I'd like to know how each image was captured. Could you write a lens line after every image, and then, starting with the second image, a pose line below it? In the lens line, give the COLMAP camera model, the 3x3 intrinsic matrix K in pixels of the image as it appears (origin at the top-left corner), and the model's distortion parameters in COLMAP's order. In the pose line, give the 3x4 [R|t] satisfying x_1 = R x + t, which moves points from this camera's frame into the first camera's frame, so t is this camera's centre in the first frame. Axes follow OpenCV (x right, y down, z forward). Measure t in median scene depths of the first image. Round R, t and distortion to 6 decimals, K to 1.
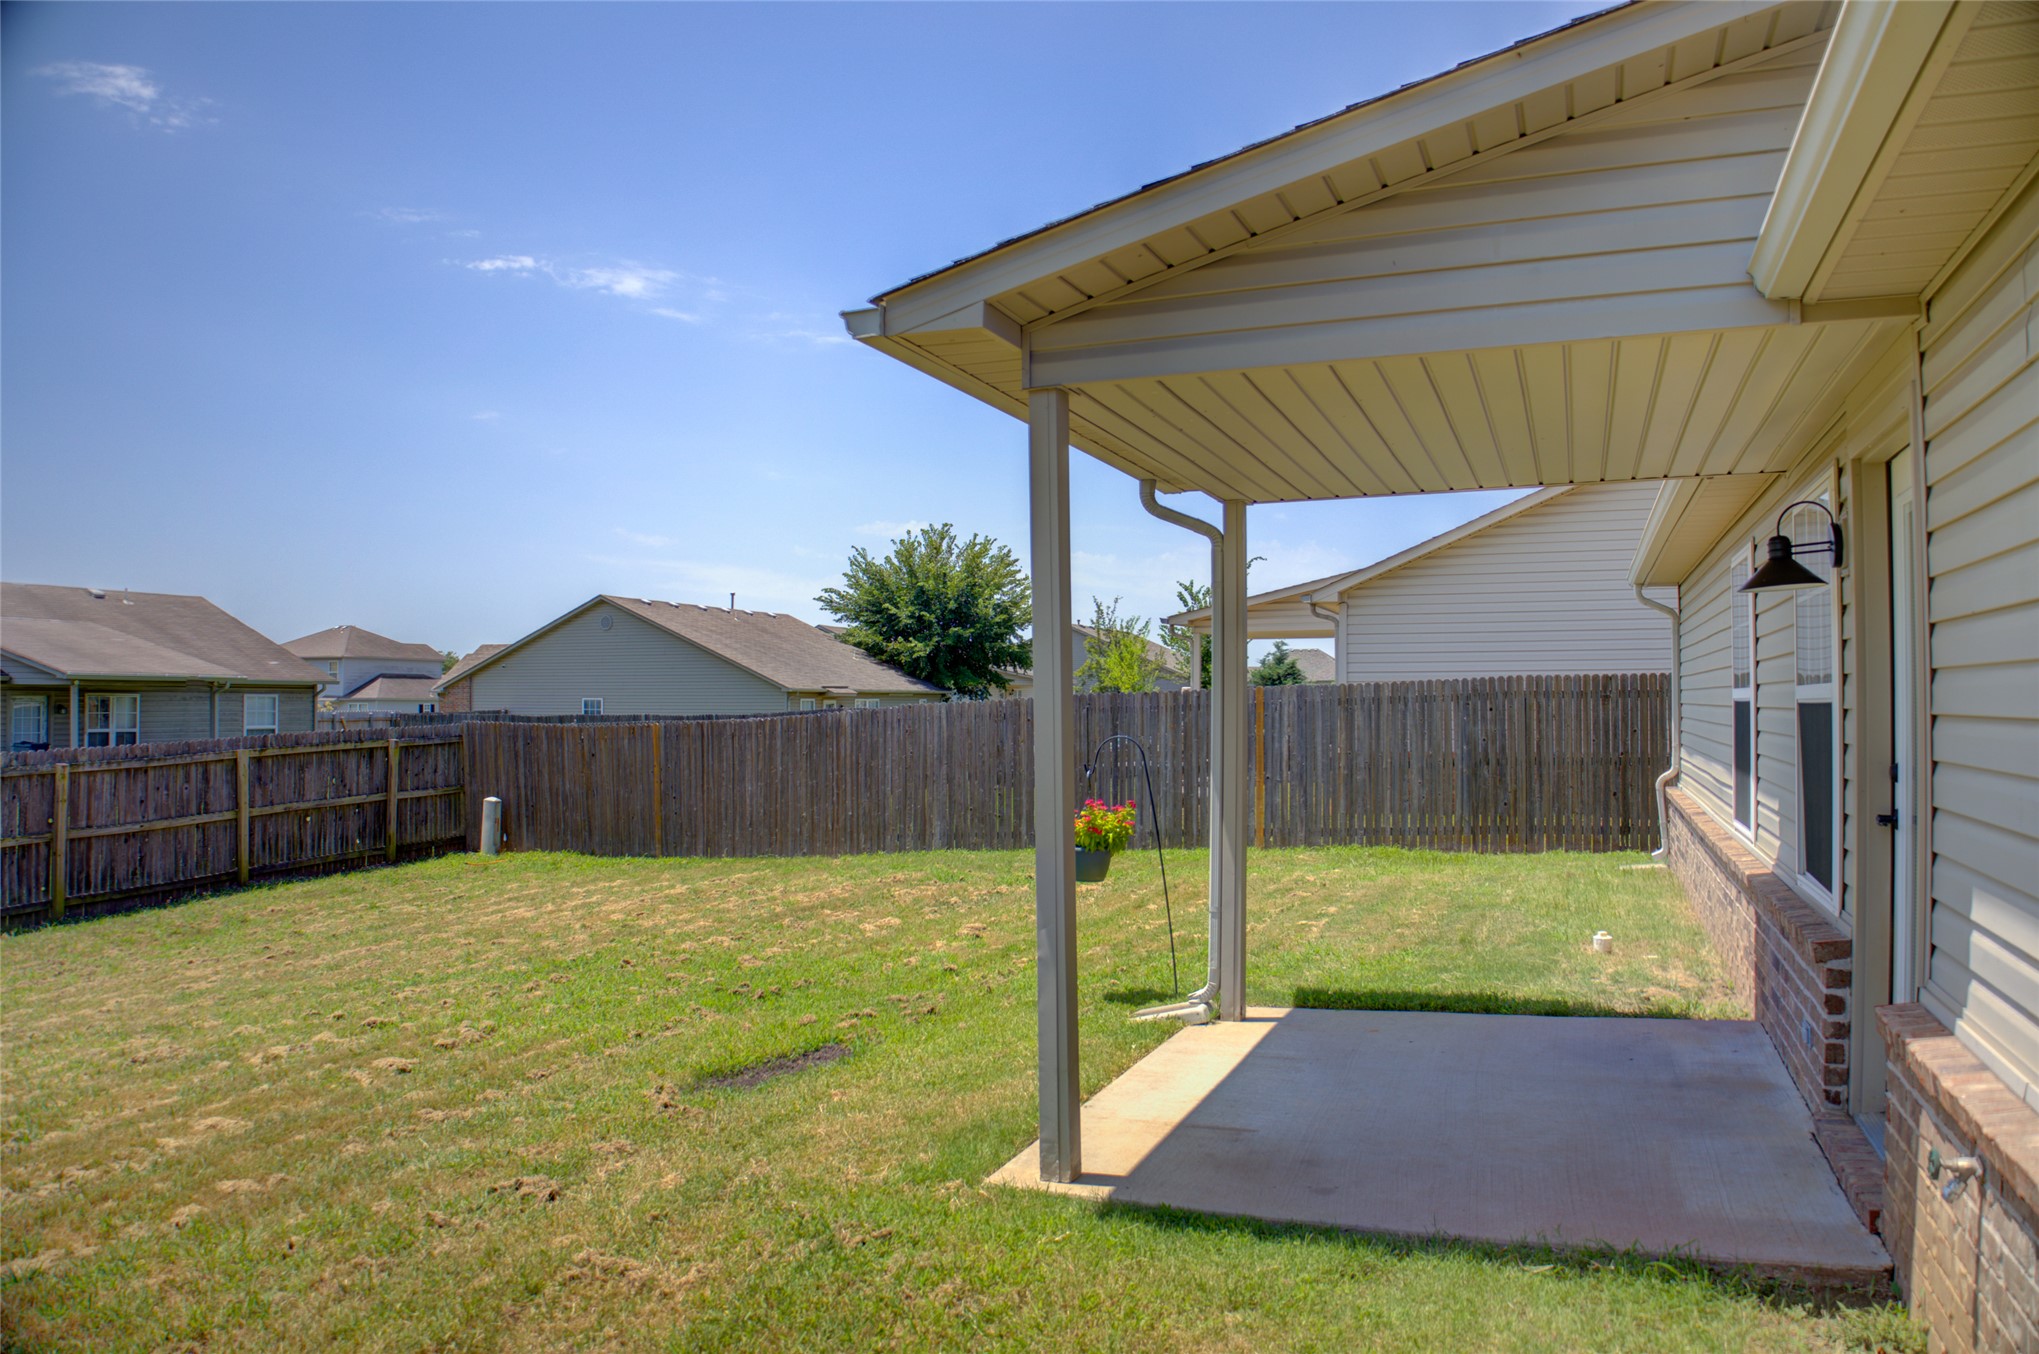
lens RADIAL K [[1398.1, 0, 1041.0], [0, 1398.1, 673.5], [0, 0, 1]] dist [-0.123332, 0.029900]
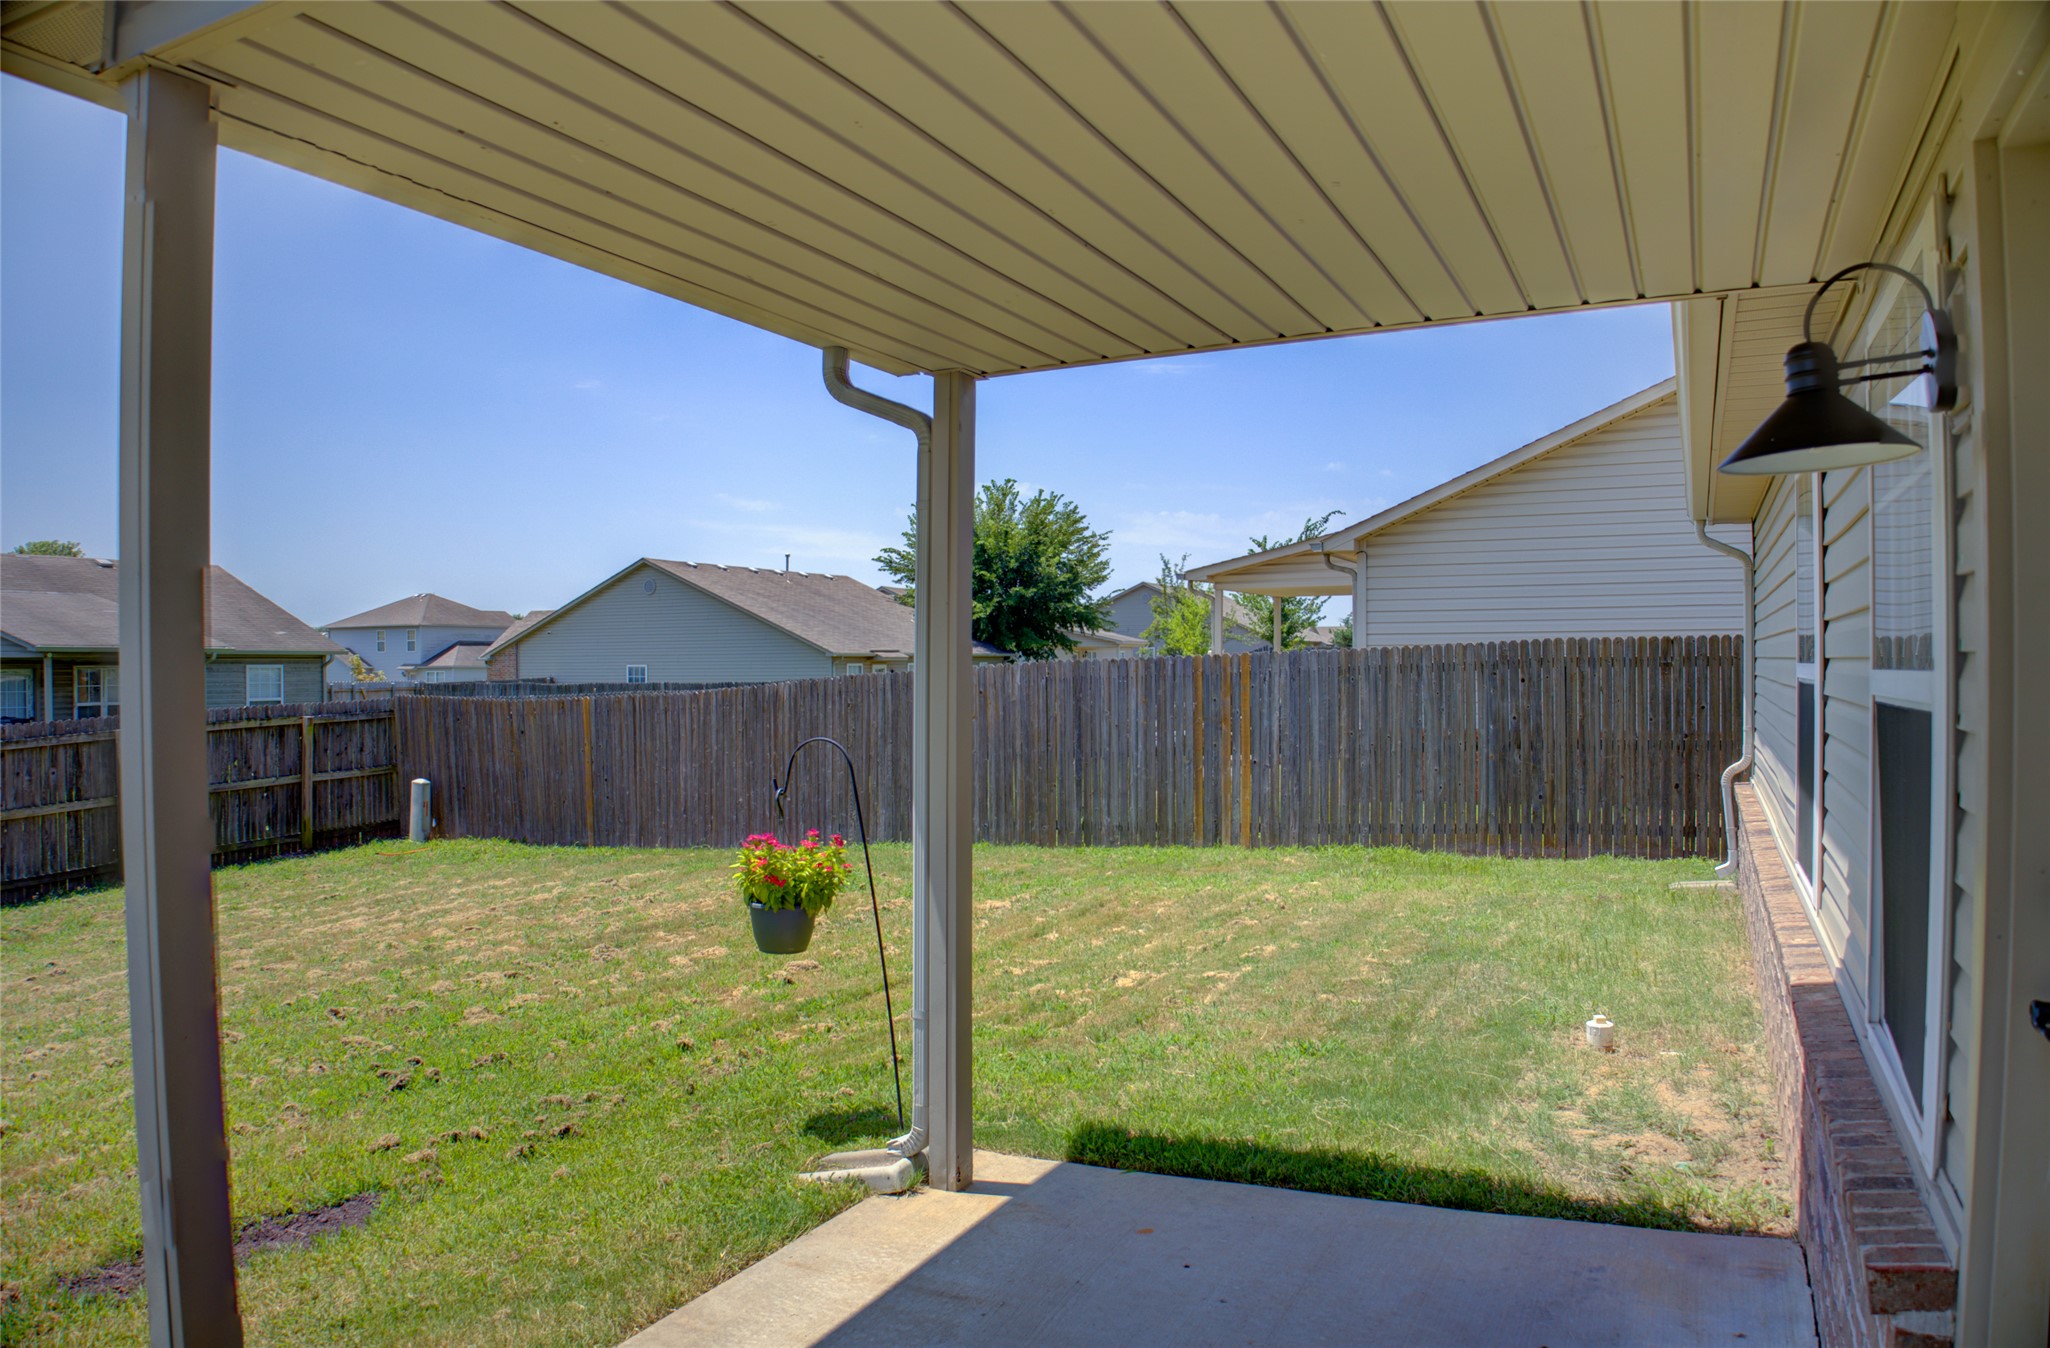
lens RADIAL K [[1395.2, 0, 1035.3], [0, 1395.2, 679.1], [0, 0, 1]] dist [-0.135405, 0.041379]
pose [[0.996619, -0.004459, -0.082045, 0.089793], [0.007091, 0.999469, 0.031817, -0.001827], [0.081860, -0.032291, 0.996121, 0.147300]]
